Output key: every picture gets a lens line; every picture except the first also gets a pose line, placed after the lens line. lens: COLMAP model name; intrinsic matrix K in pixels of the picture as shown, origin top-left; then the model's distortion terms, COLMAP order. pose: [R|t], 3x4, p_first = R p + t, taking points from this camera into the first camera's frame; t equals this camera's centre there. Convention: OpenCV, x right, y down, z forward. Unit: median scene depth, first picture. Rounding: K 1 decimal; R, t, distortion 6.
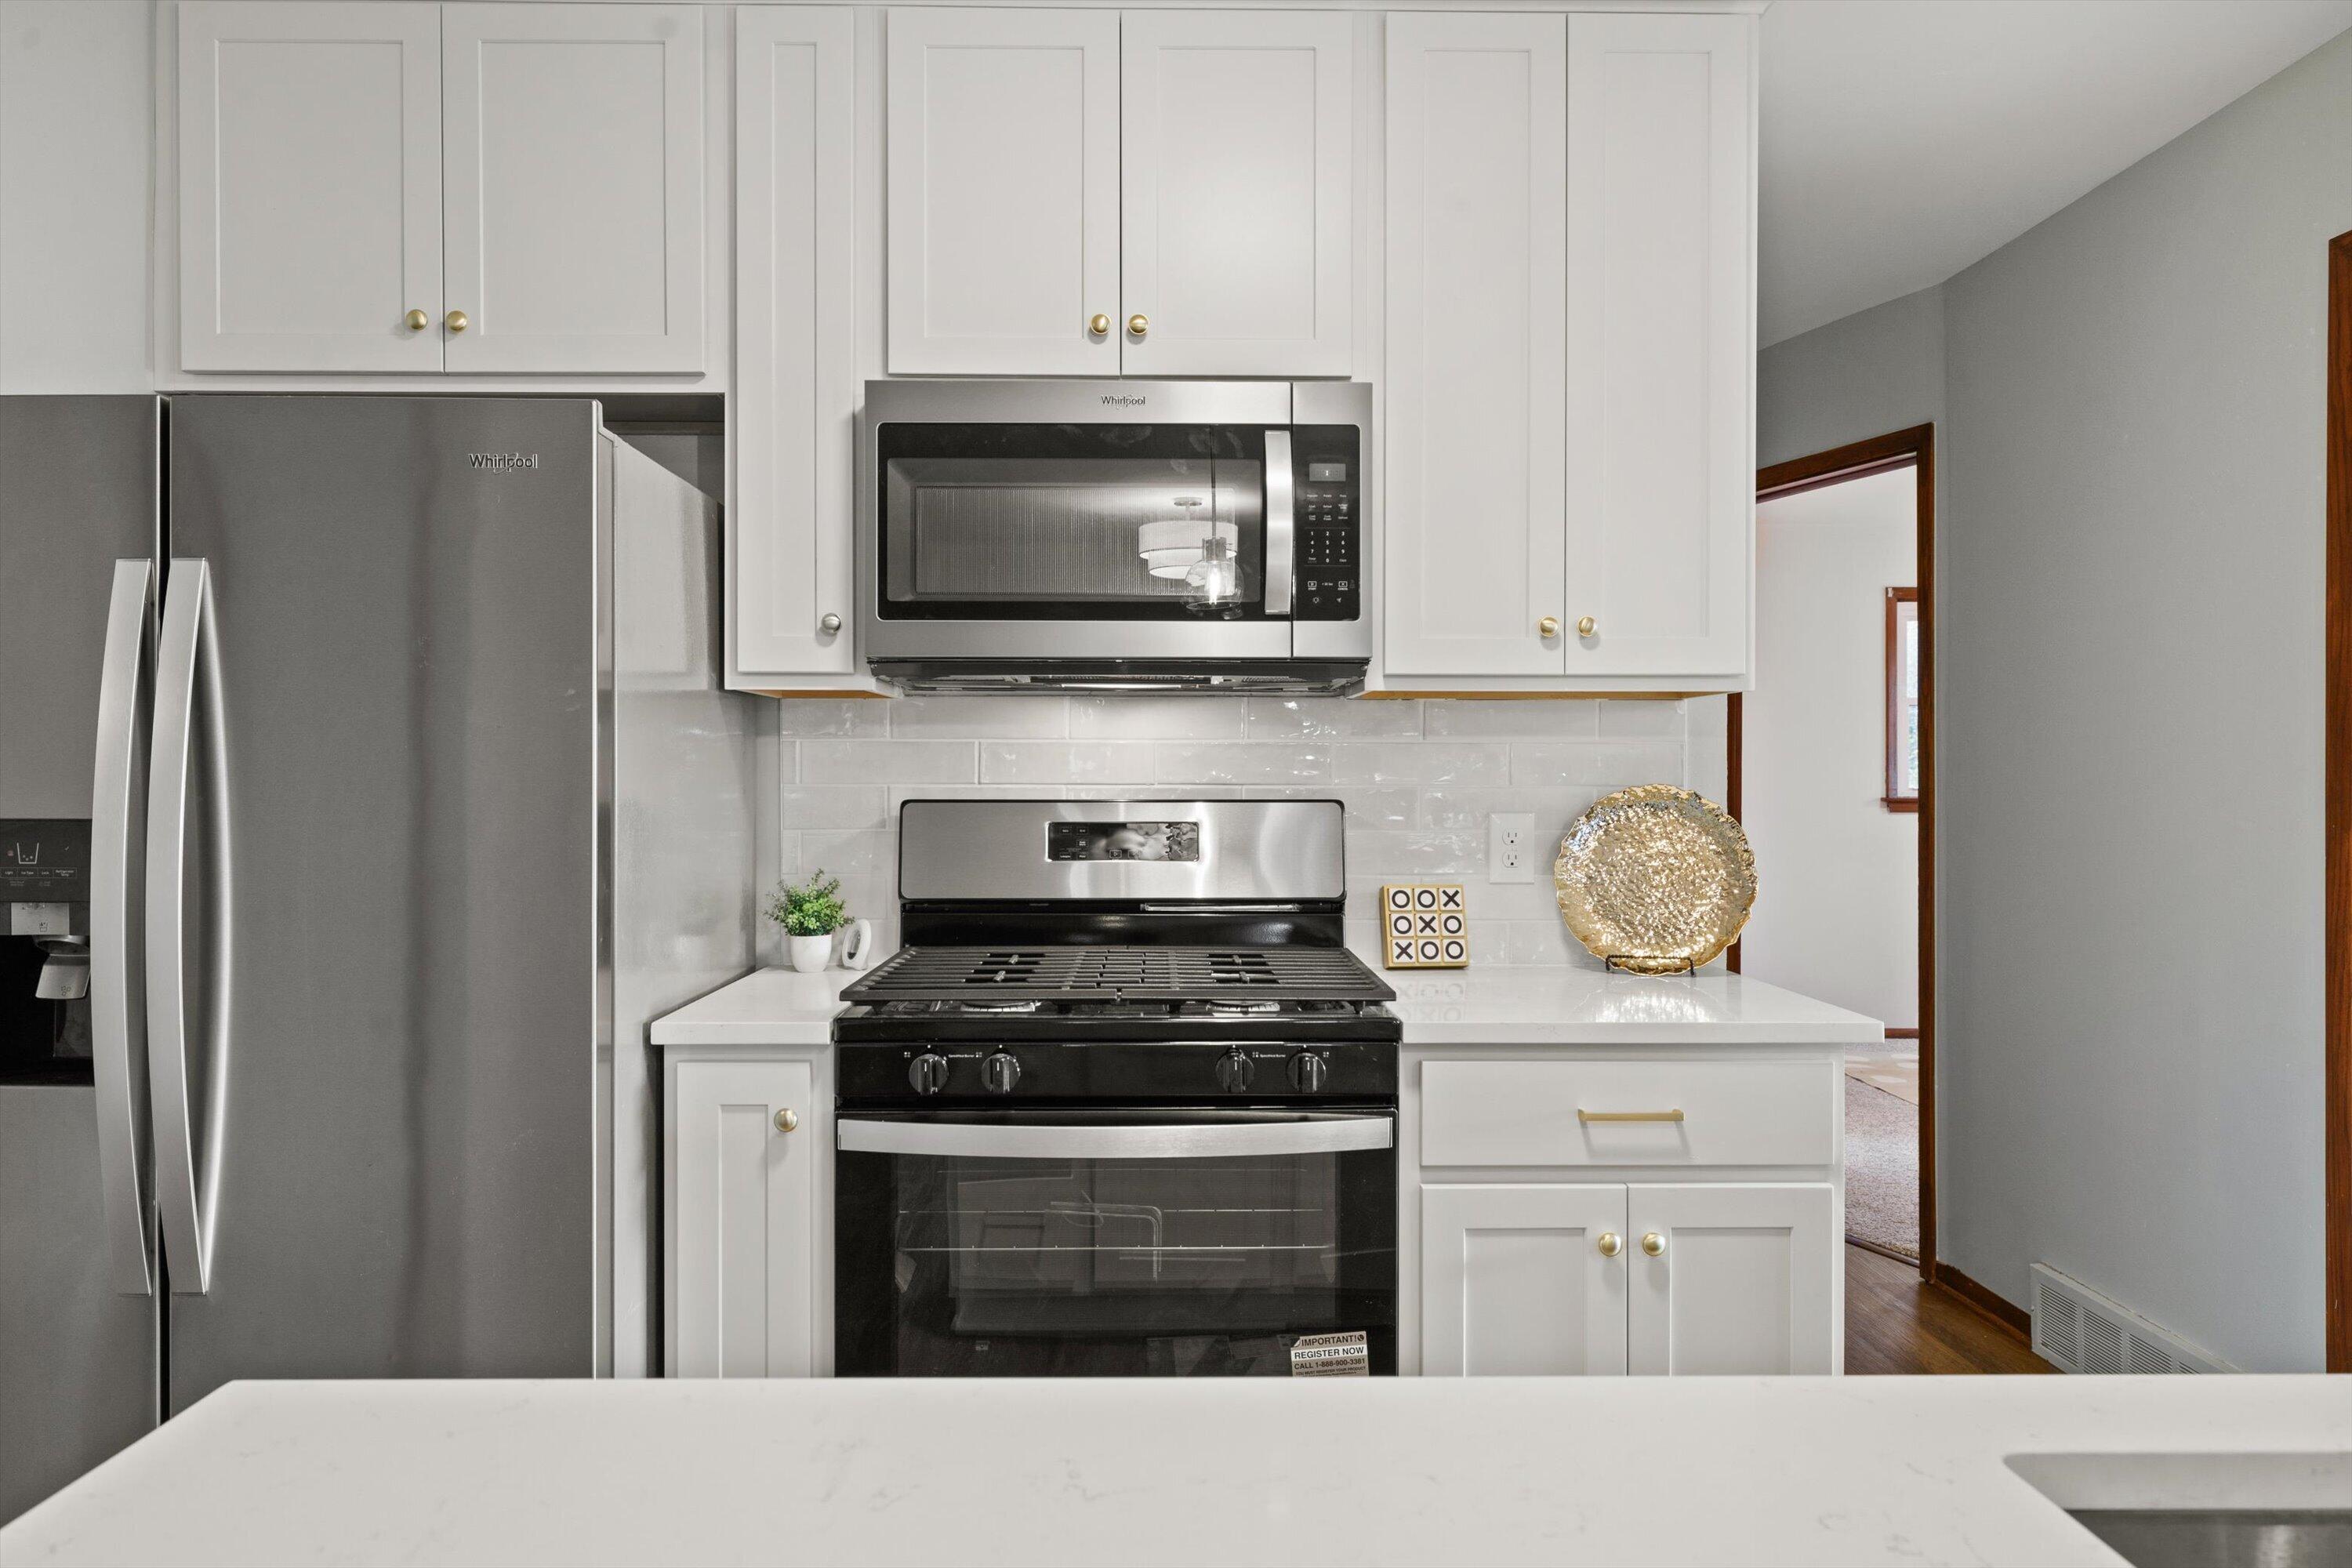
lens RADIAL K [[1553.2, 0, 1175.5], [0, 1553.2, 784.3], [0, 0, 1]] dist [0.002863, -0.000997]
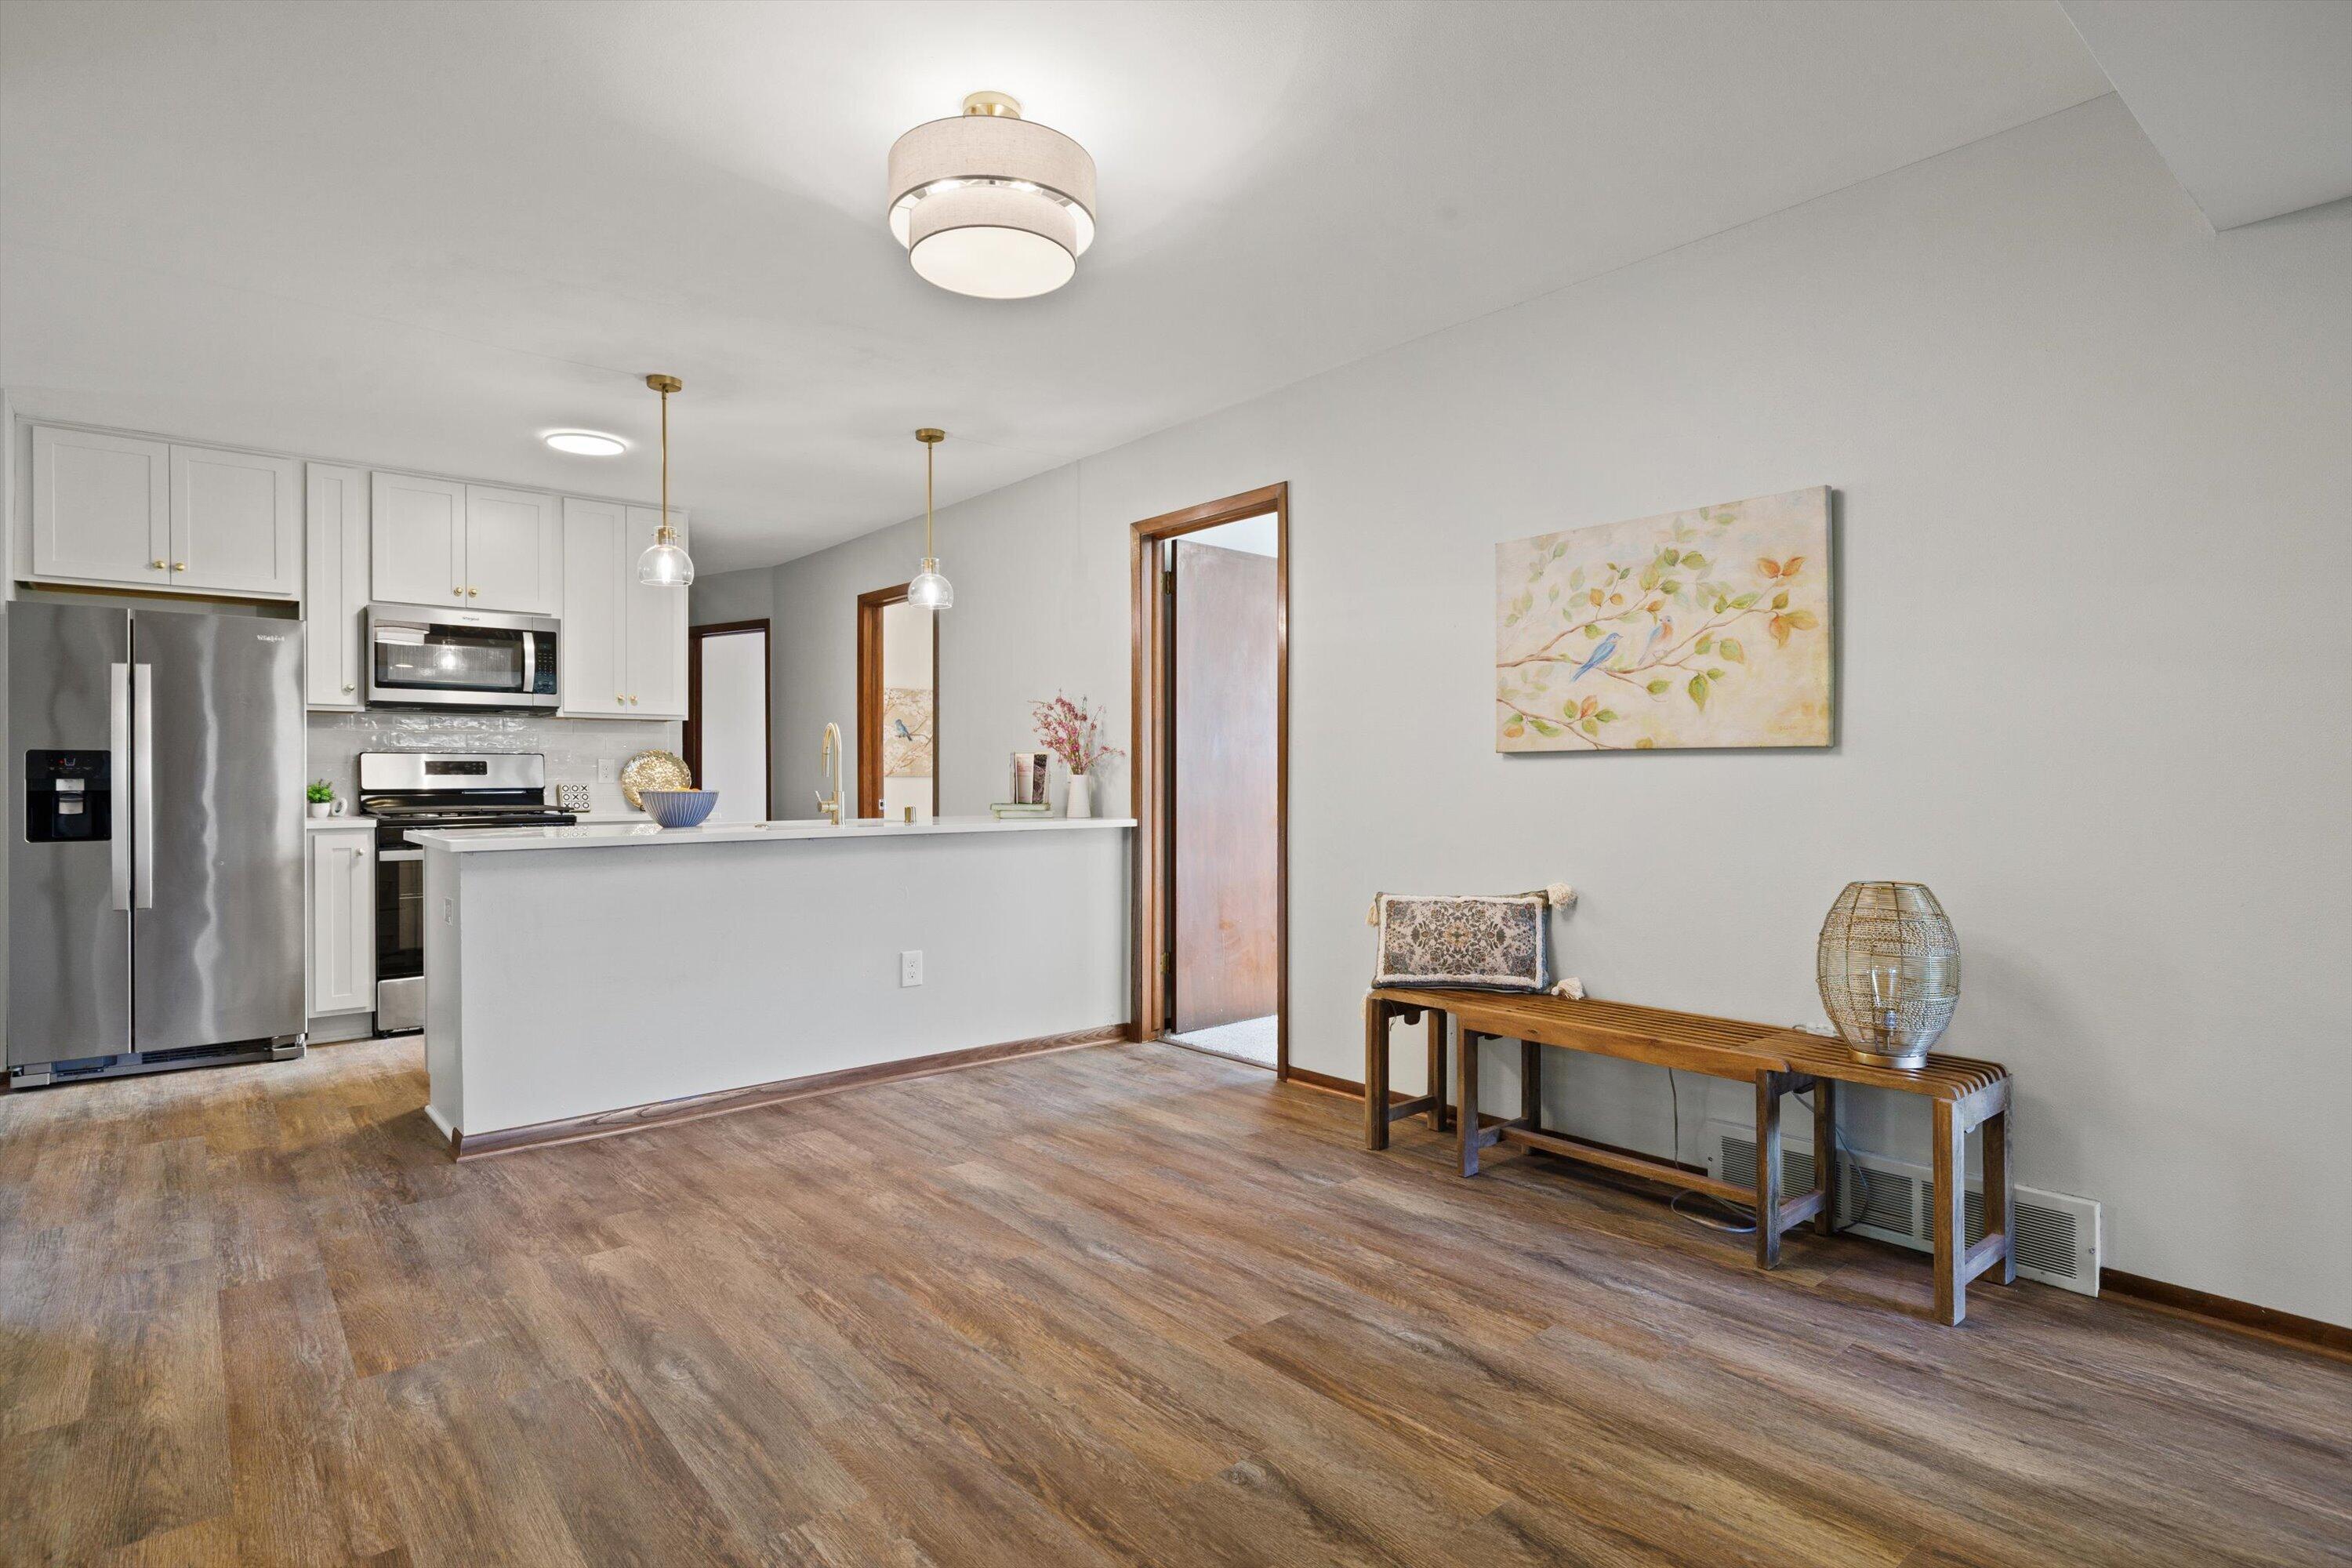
lens RADIAL K [[1186.4, 0, 1168.3], [0, 1186.4, 775.3], [0, 0, 1]] dist [0.000703, -0.000920]
pose [[0.770711, -0.003077, 0.637178, -0.435608], [0.004539, 0.999989, -0.000662, 0.061849], [-0.637169, 0.003402, 0.770717, -1.557385]]
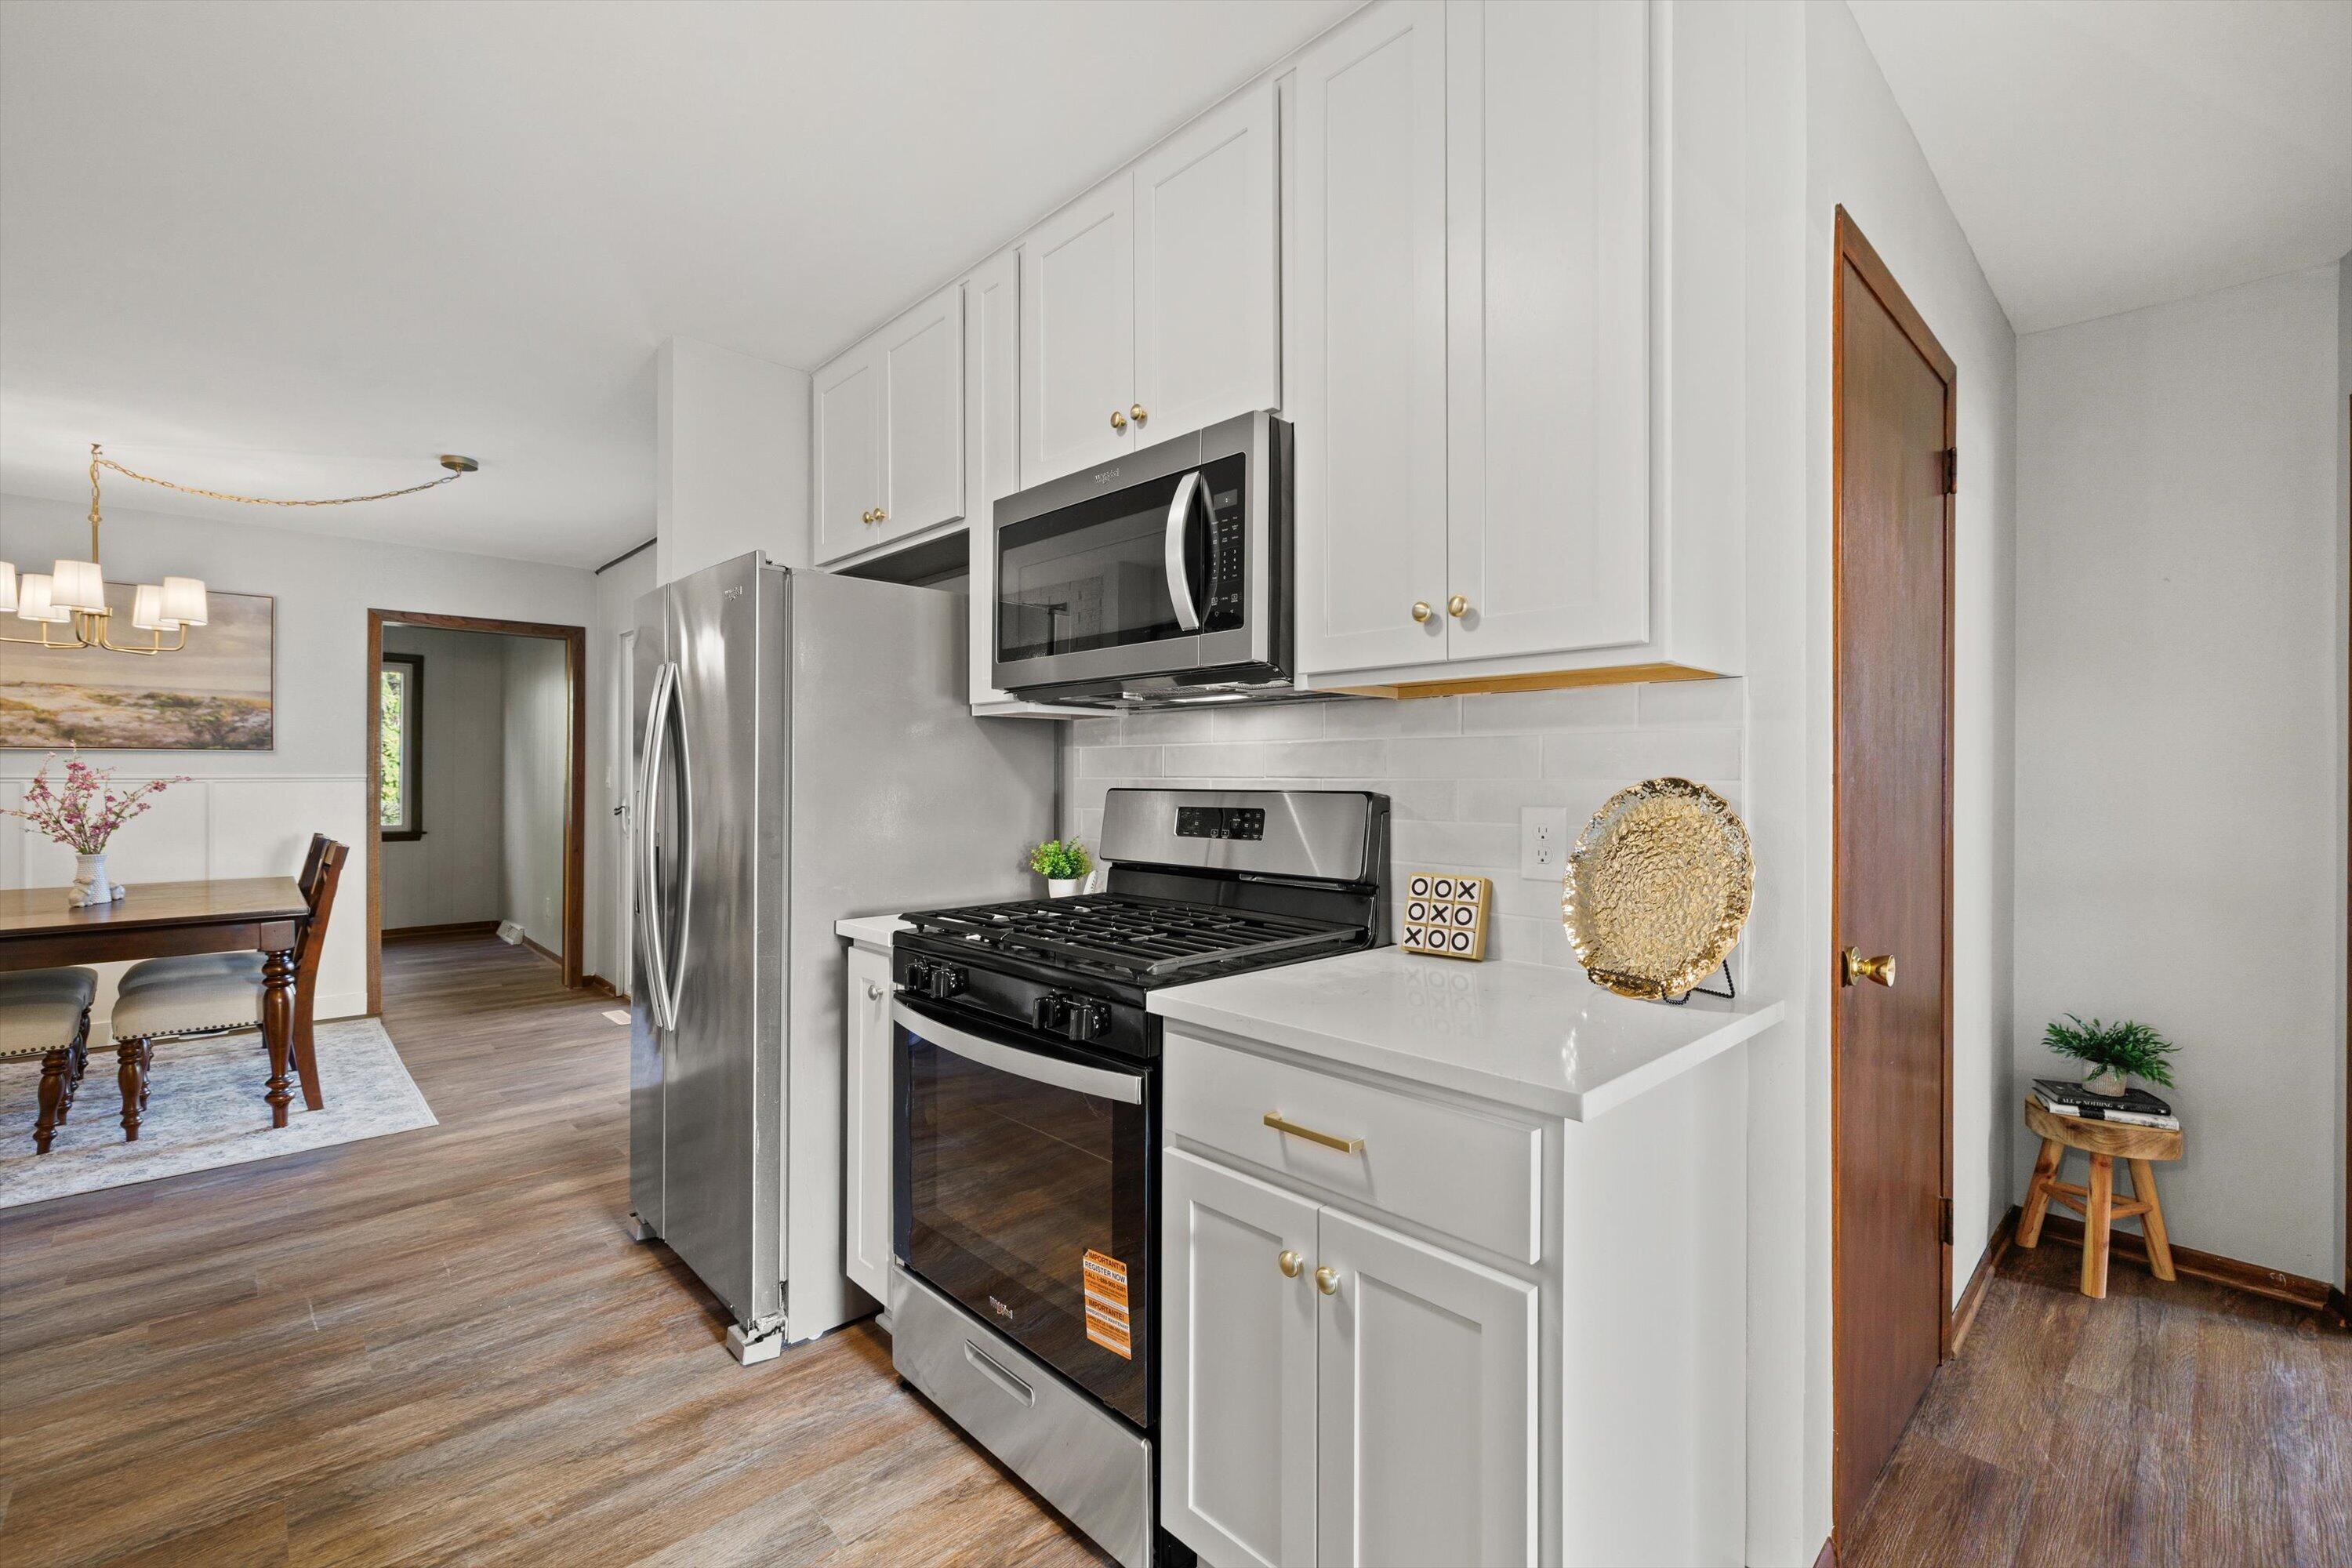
lens RADIAL K [[1000.7, 0, 1169.0], [0, 1000.7, 775.4], [0, 0, 1]] dist [-0.001790, -0.000395]
pose [[0.678217, -0.001439, -0.734860, 0.574910], [-0.004516, 0.999971, -0.006125, 0.003920], [0.734848, 0.007473, 0.678191, 0.455457]]
